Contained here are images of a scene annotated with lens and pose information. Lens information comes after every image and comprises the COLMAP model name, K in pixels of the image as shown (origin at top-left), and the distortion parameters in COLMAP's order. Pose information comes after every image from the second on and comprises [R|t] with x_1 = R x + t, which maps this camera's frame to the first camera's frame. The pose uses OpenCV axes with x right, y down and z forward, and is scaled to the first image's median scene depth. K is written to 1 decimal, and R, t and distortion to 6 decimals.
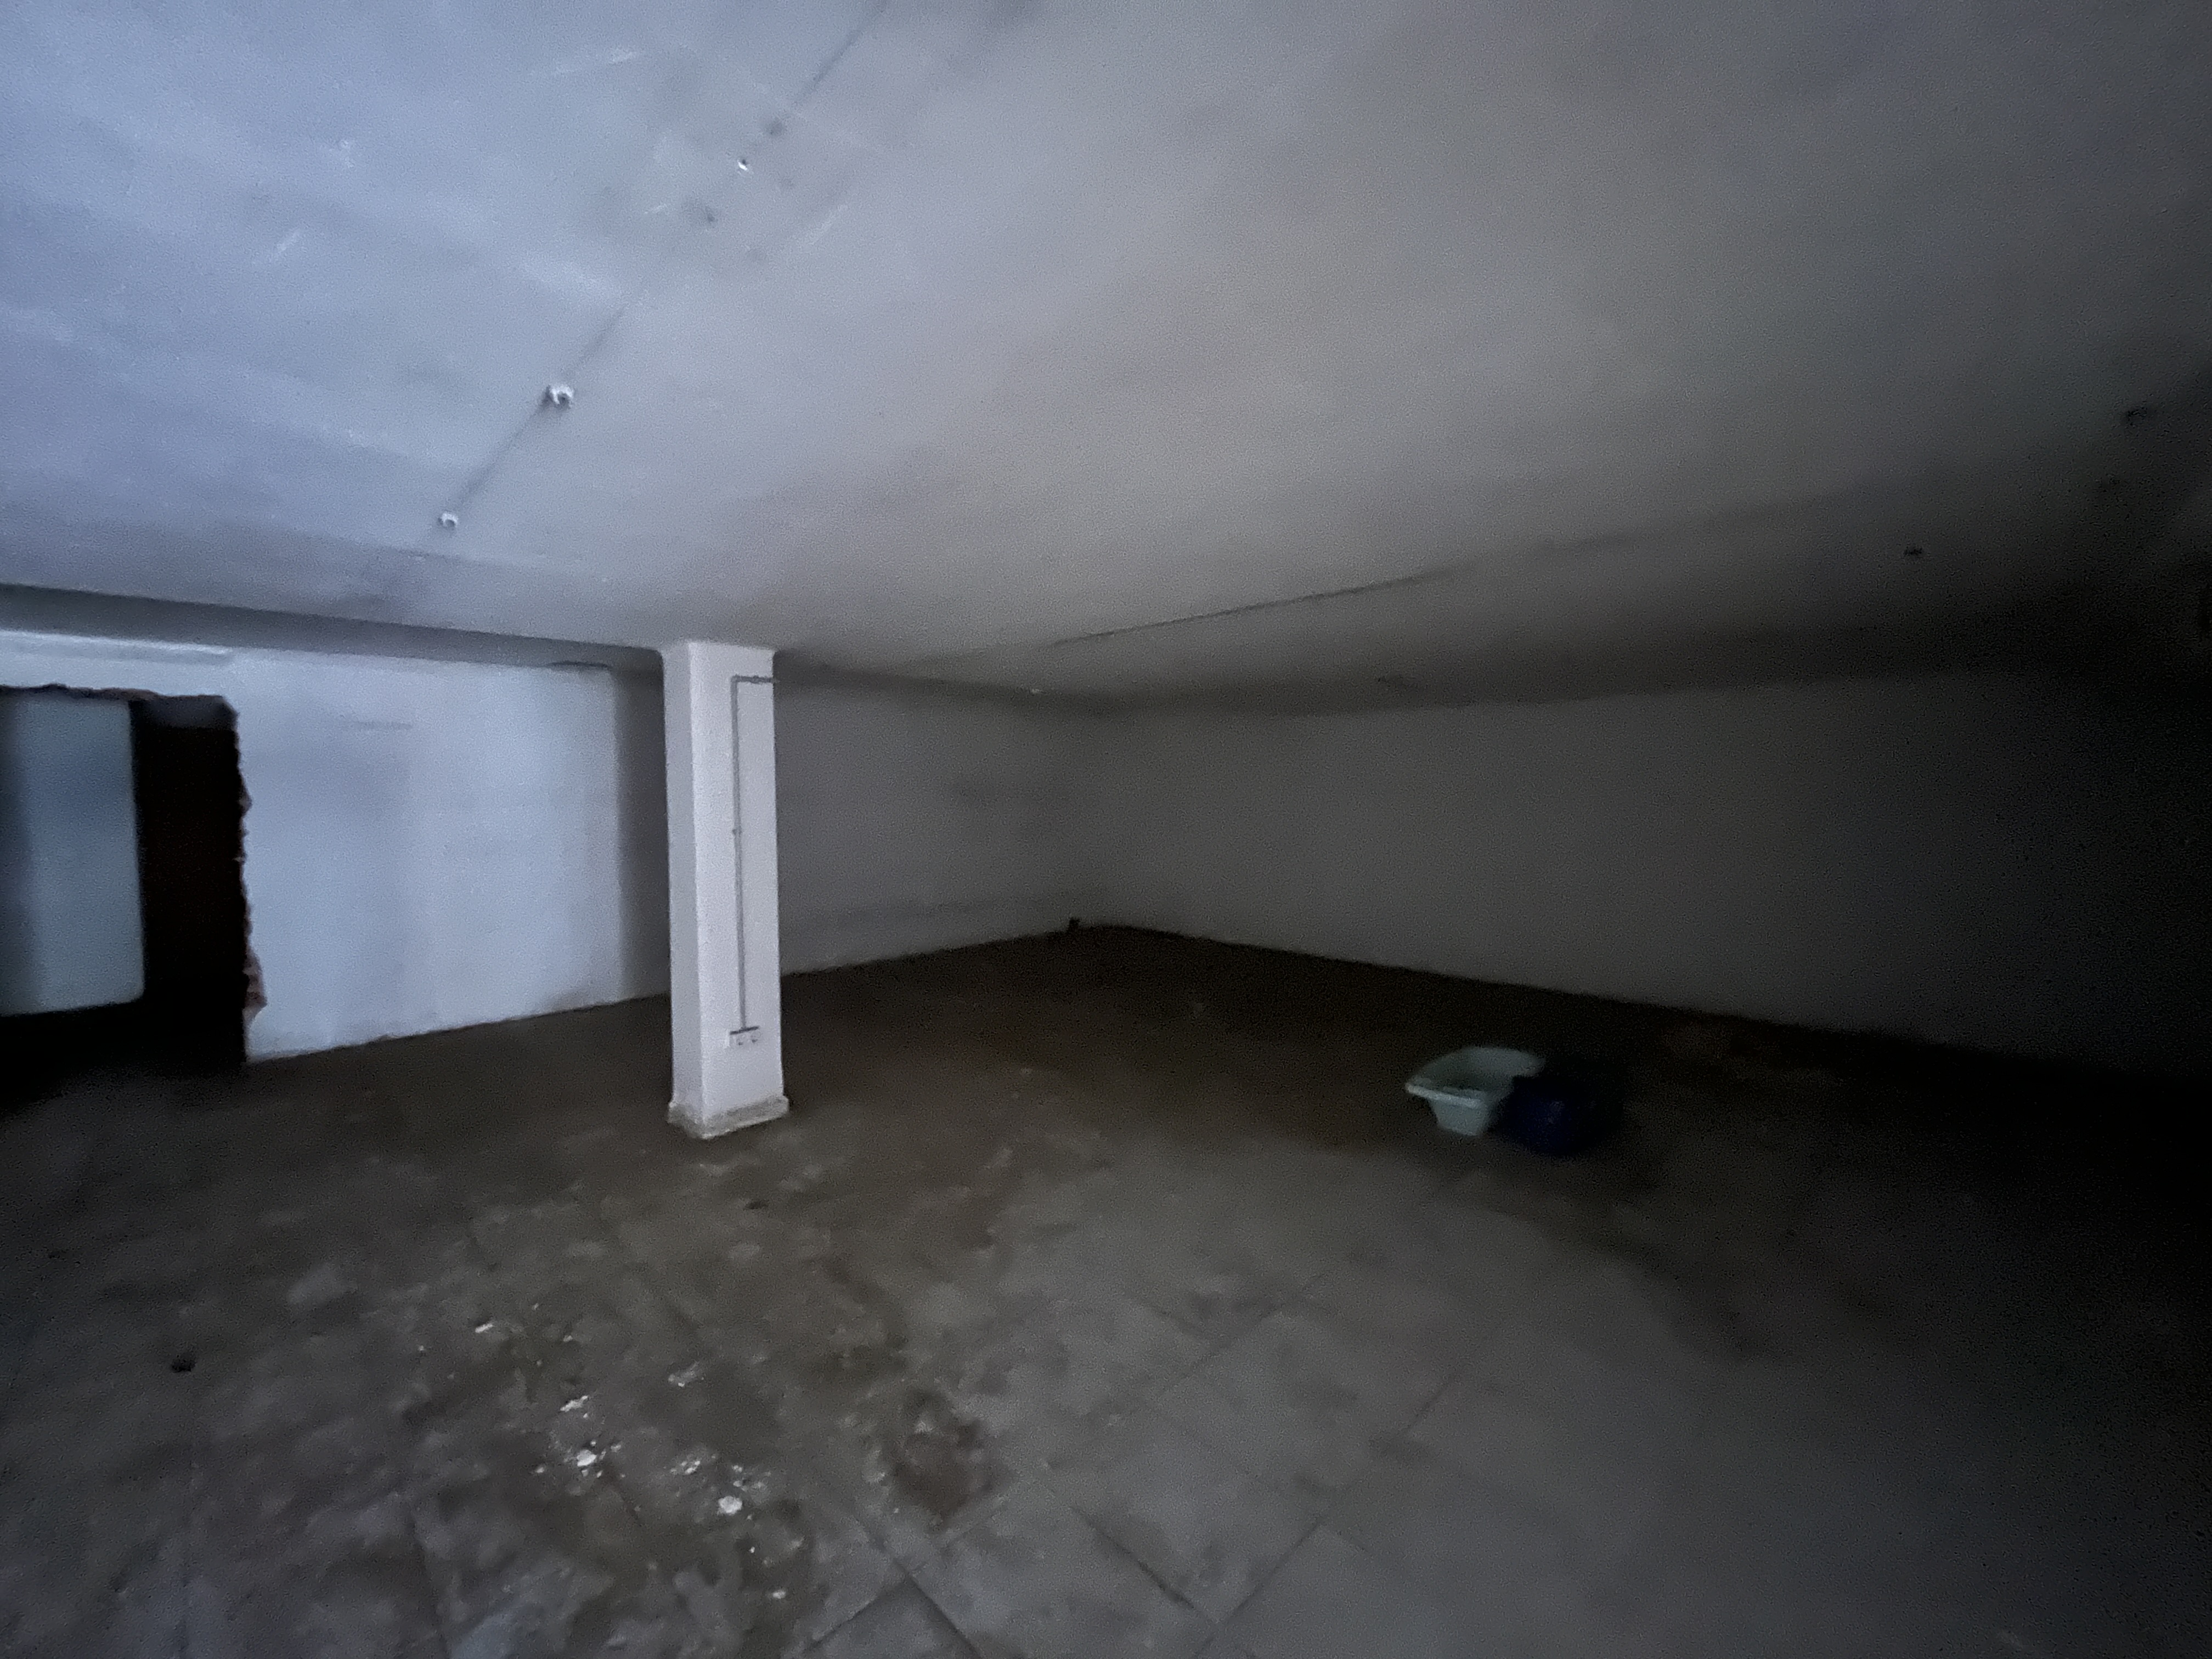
lens RADIAL K [[885.1, 0, 1107.4], [0, 885.1, 829.9], [0, 0, 1]] dist [0.000551, 0.000118]
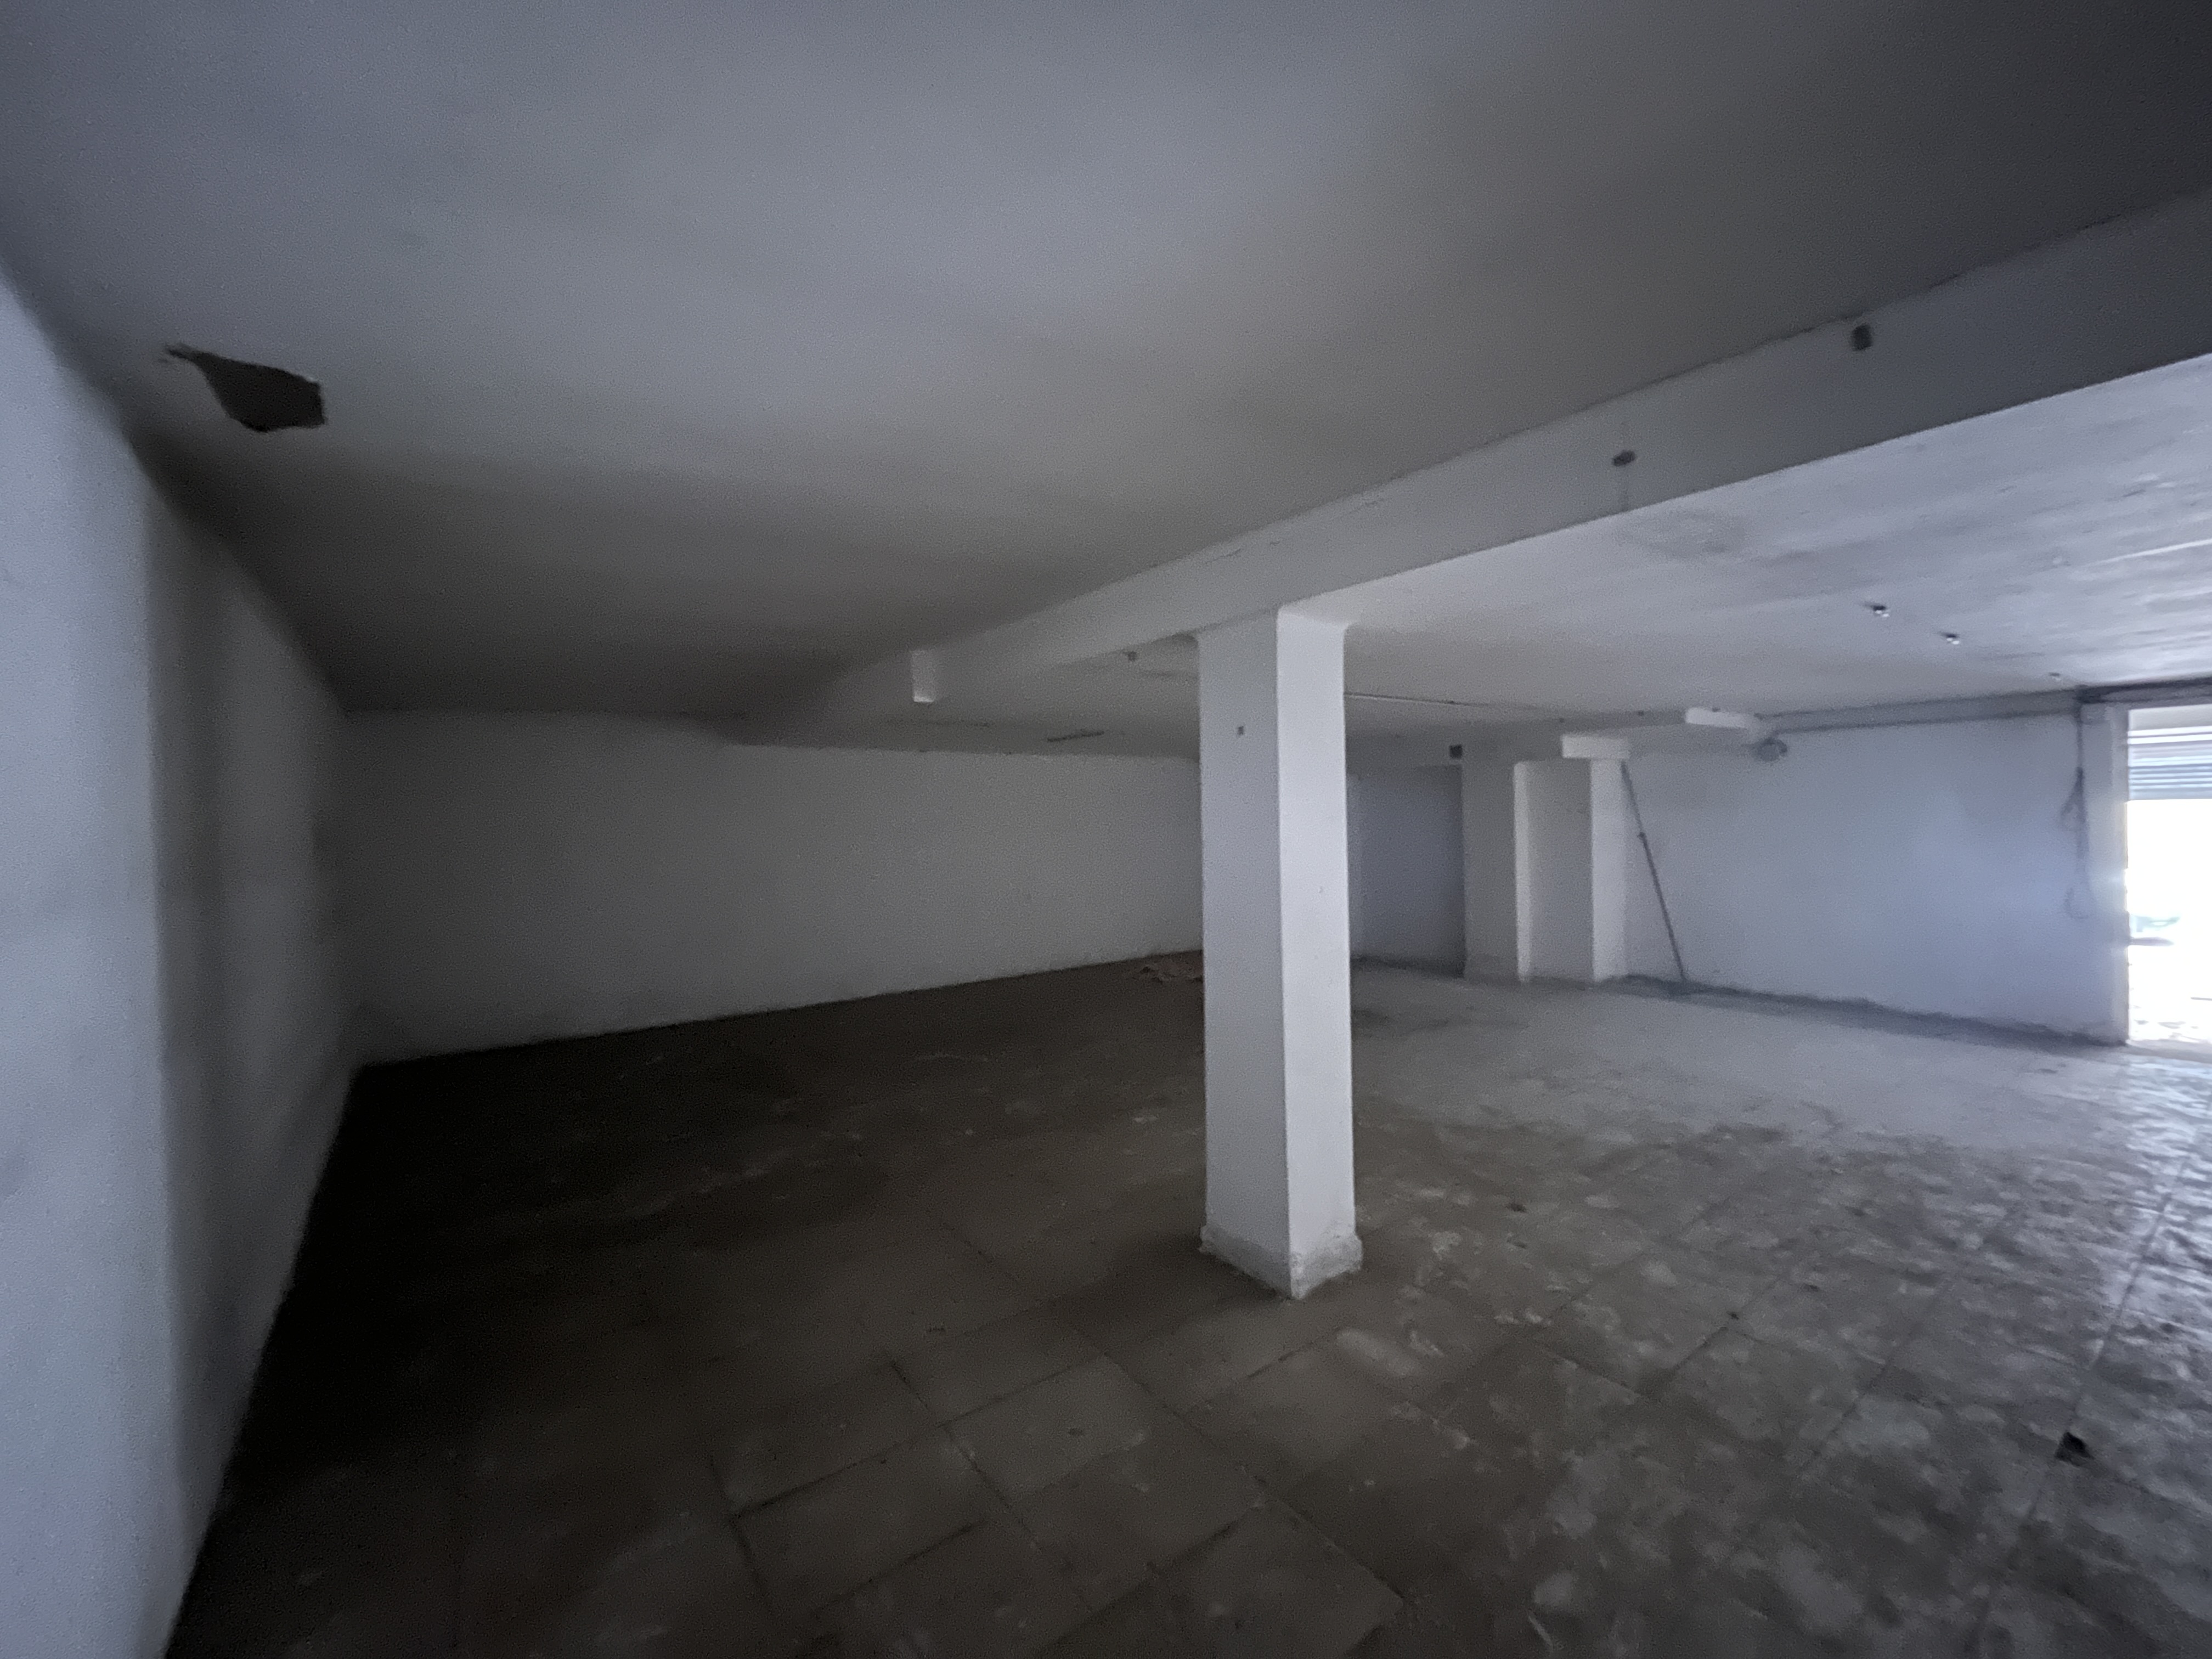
lens RADIAL K [[885.1, 0, 1107.2], [0, 885.1, 823.7], [0, 0, 1]] dist [0.000551, 0.000118]
pose [[0.167268, -0.012122, 0.985837, -1.867332], [0.065678, 0.997840, 0.001126, -0.069367], [-0.983721, 0.064560, 0.167703, 1.590118]]
